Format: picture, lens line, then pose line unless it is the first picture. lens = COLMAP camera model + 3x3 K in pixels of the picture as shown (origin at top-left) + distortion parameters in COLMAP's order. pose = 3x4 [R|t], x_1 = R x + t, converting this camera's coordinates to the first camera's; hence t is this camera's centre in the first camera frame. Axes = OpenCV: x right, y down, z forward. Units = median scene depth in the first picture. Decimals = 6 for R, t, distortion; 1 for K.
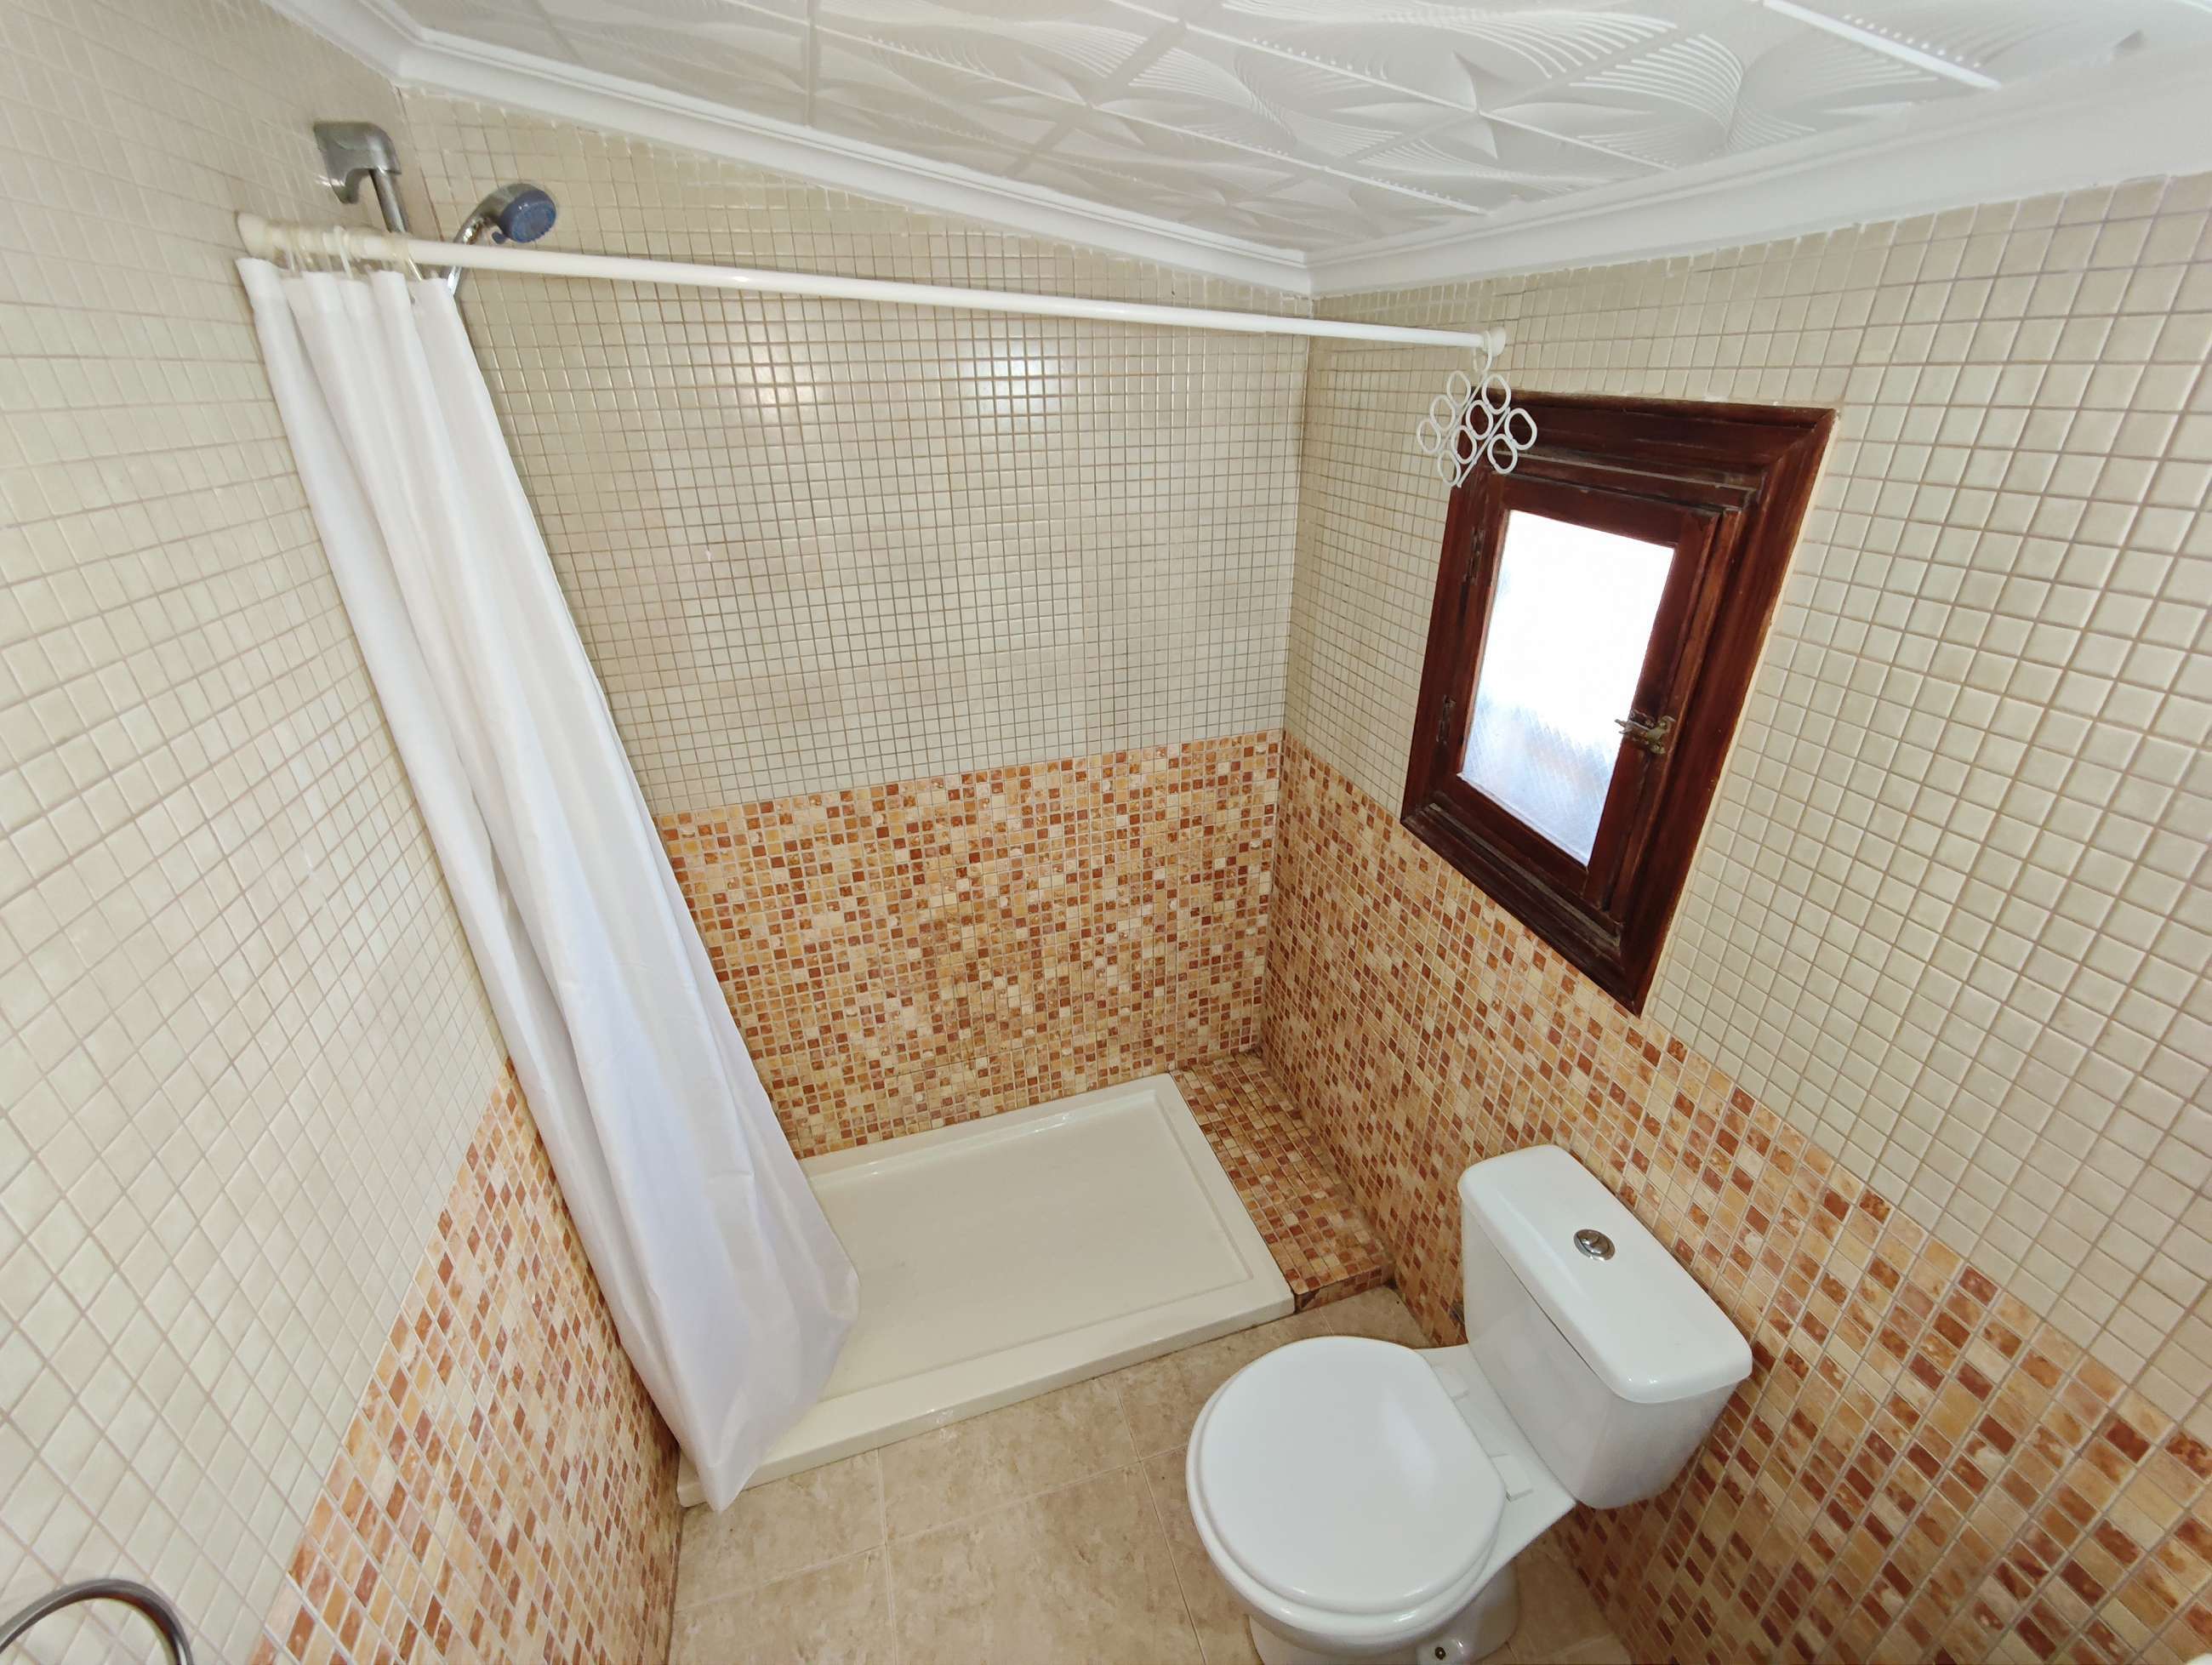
lens RADIAL K [[924.8, 0, 1098.0], [0, 924.8, 823.0], [0, 0, 1]] dist [-0.013270, 0.006503]
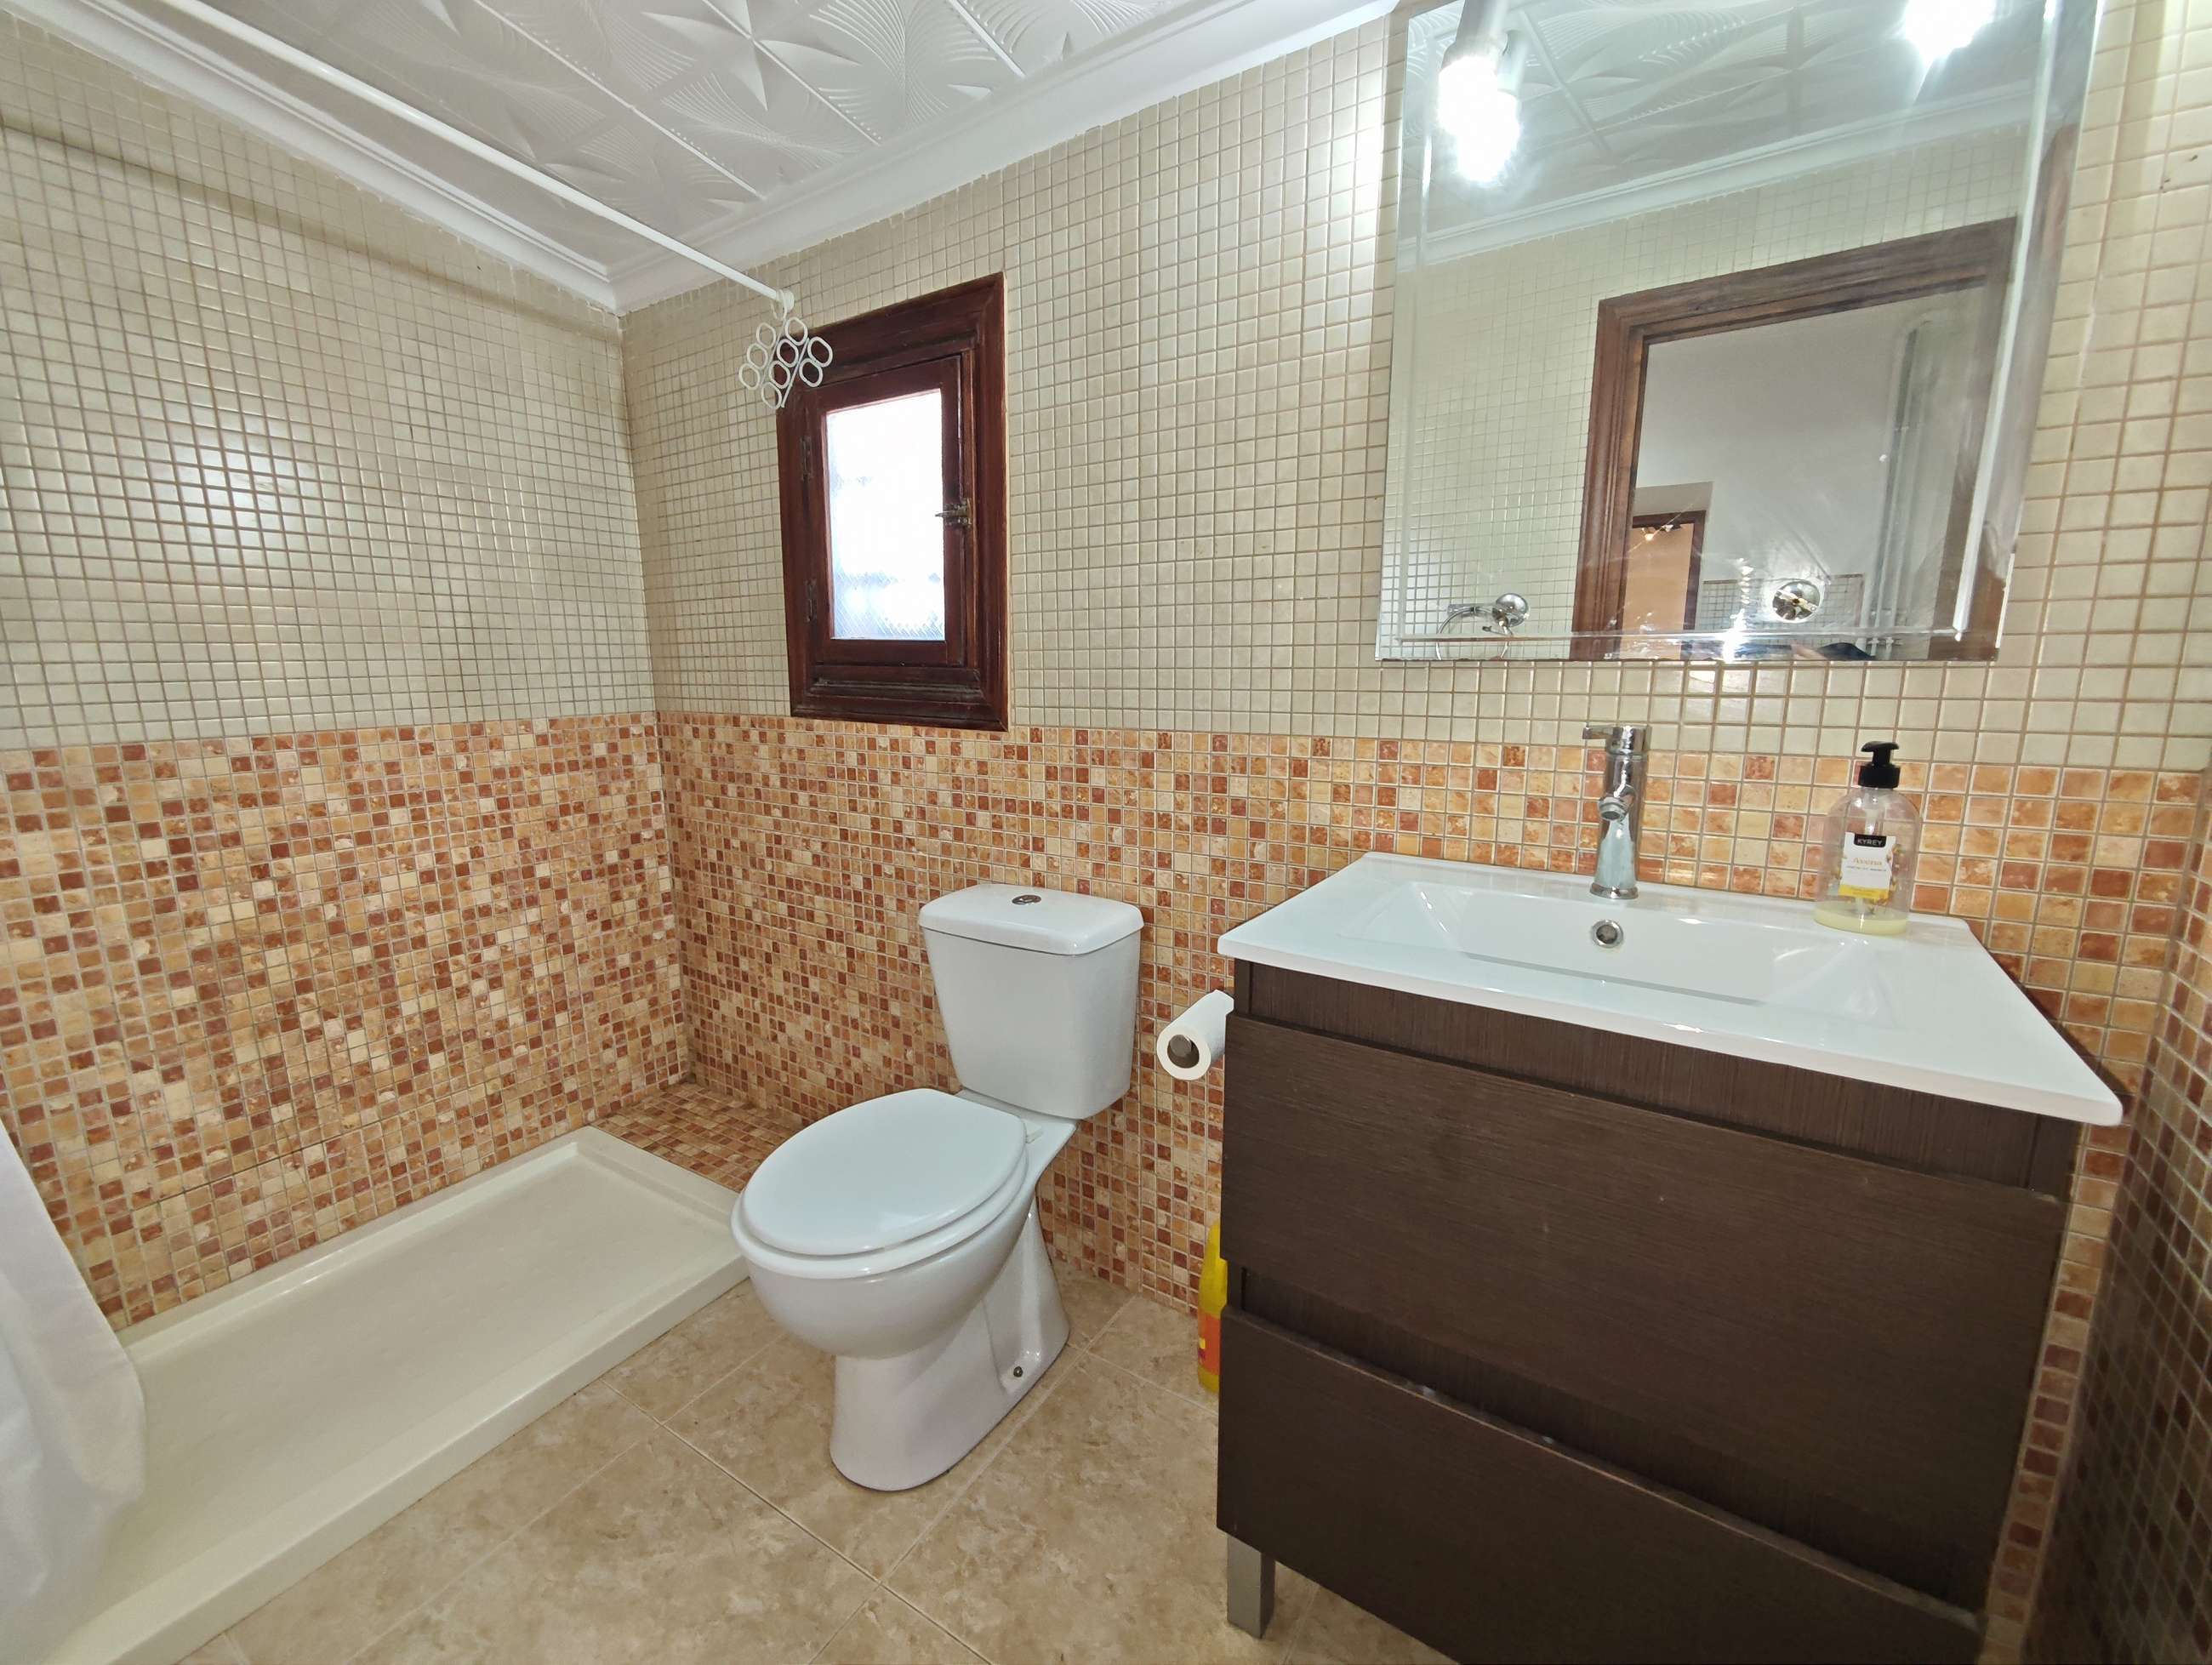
lens RADIAL K [[924.8, 0, 1098.0], [0, 924.8, 823.0], [0, 0, 1]] dist [-0.013270, 0.006503]
pose [[0.757367, -0.104690, 0.644543, -0.104266], [0.284097, 0.941577, -0.180892, 0.348946], [-0.587949, 0.320114, 0.742861, -0.011685]]
